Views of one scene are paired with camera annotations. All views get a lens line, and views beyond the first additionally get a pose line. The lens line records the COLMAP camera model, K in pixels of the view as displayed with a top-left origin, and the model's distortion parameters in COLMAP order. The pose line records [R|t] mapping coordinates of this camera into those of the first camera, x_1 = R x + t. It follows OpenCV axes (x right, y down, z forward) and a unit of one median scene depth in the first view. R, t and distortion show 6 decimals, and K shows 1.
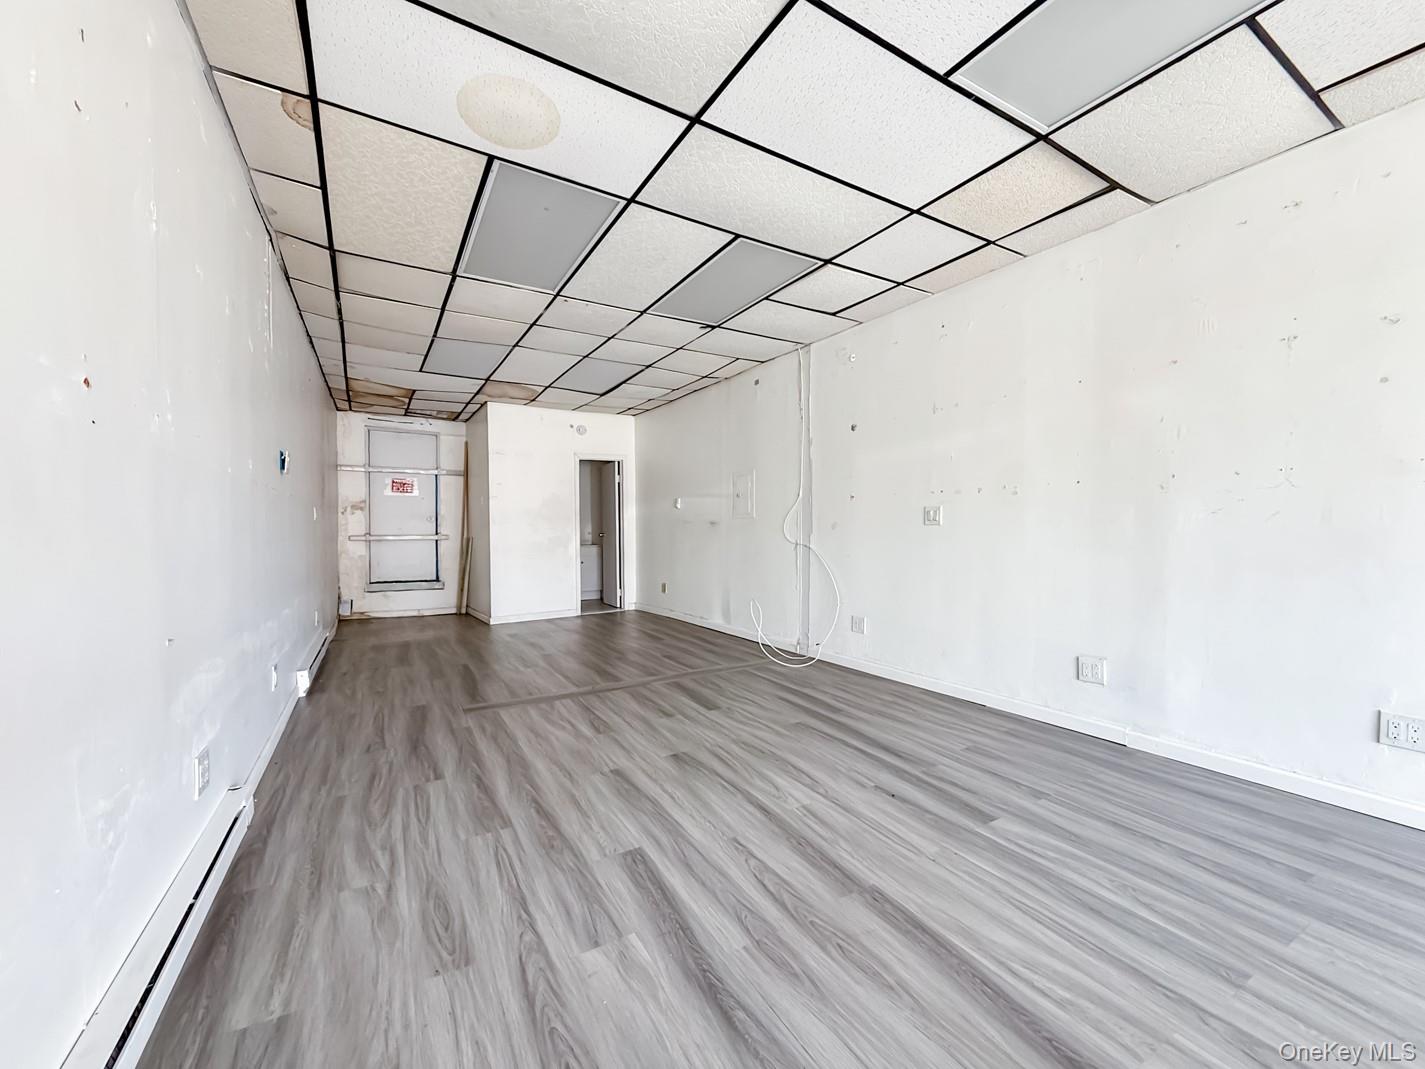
lens RADIAL K [[574.4, 0, 696.8], [0, 574.4, 537.6], [0, 0, 1]] dist [0.000671, -0.000070]
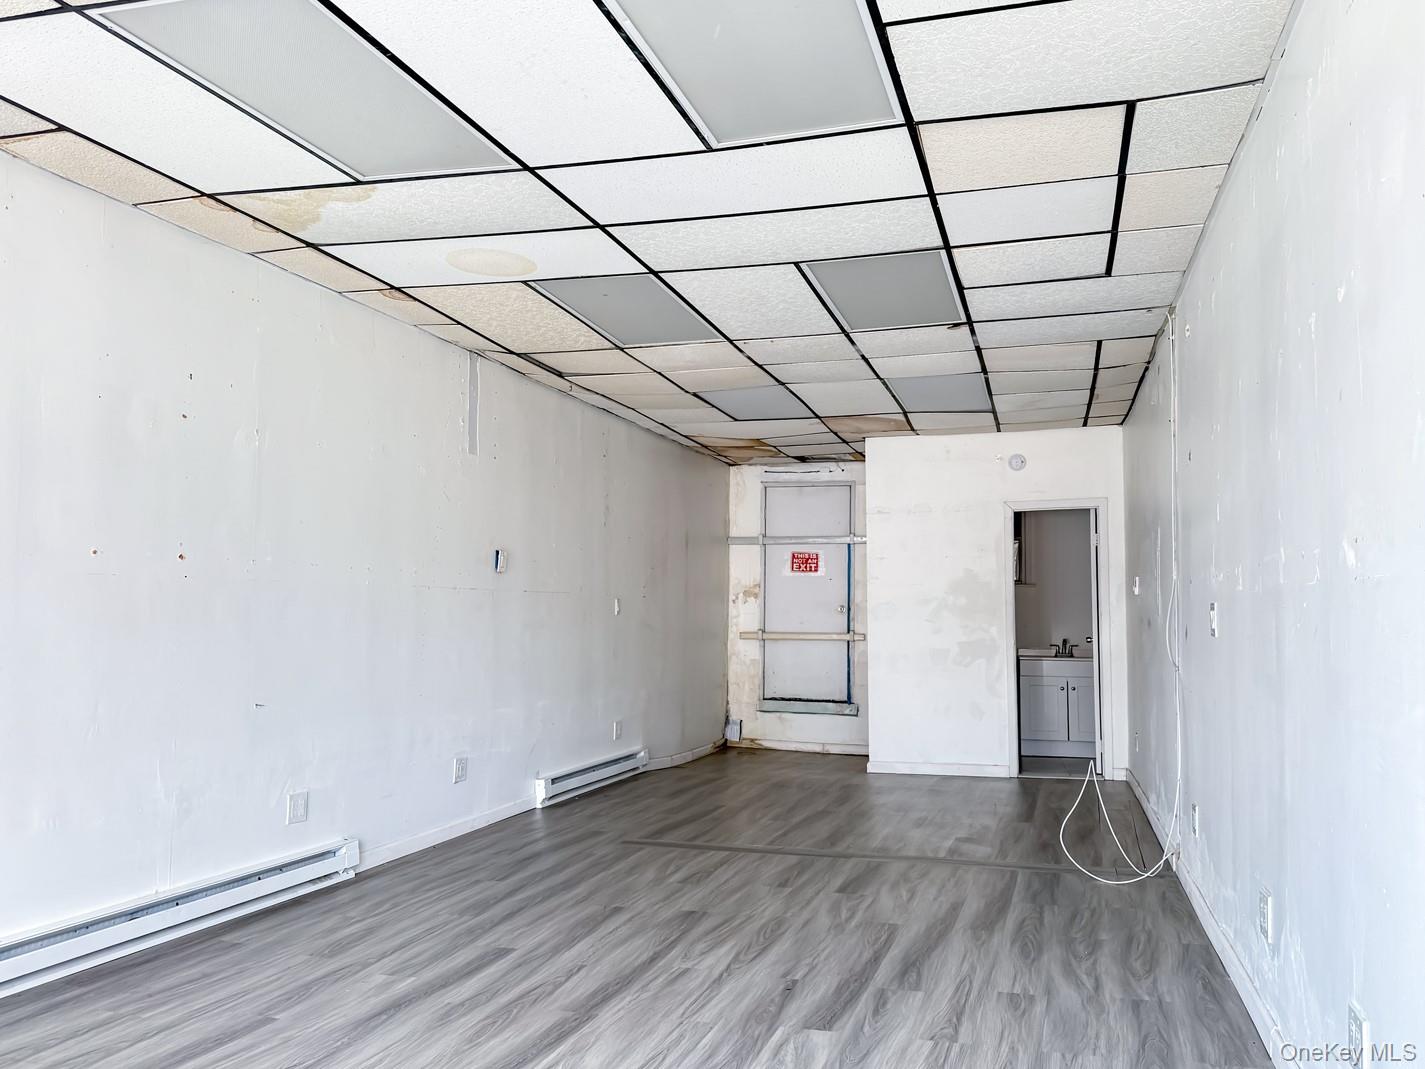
lens RADIAL K [[1181.4, 0, 712.8], [0, 1181.4, 544.3], [0, 0, 1]] dist [0.150110, -0.312588]
pose [[0.684644, -0.035553, -0.728010, 1.062107], [-0.020194, 0.997501, -0.067704, -0.027161], [0.728598, 0.061055, 0.682215, -0.154276]]
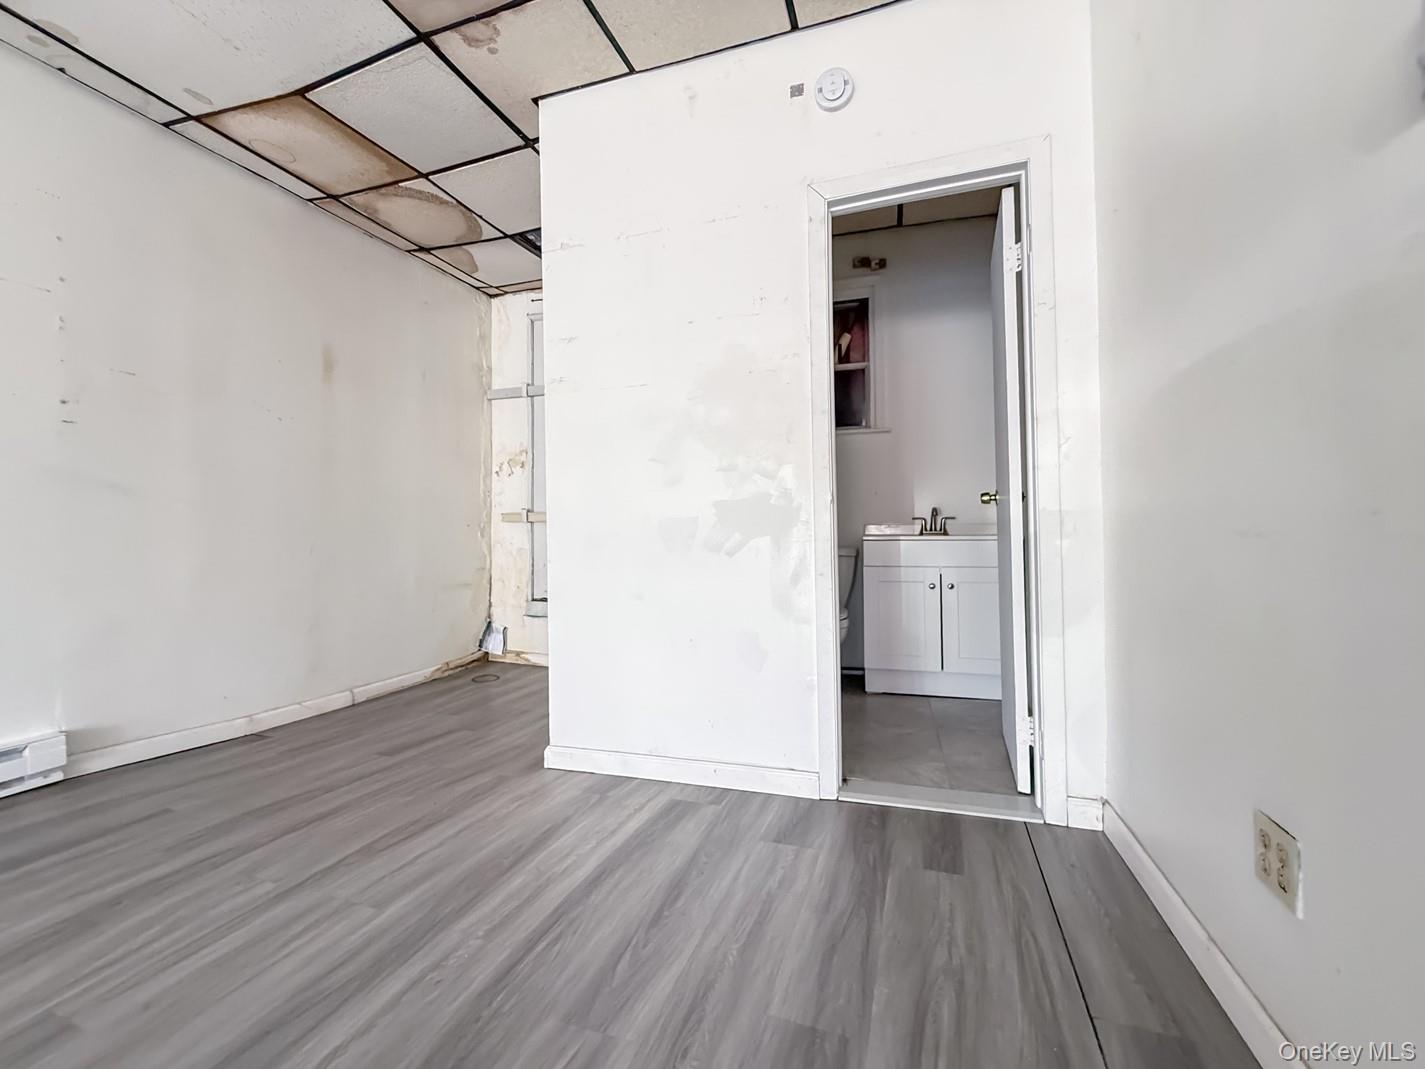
lens RADIAL K [[588.1, 0, 708.7], [0, 588.1, 526.6], [0, 0, 1]] dist [-0.000892, -0.000002]
pose [[0.641137, -0.005327, -0.767408, -0.071383], [-0.001854, 0.999962, -0.008490, 0.031368], [0.767424, 0.006866, 0.641103, 1.728218]]
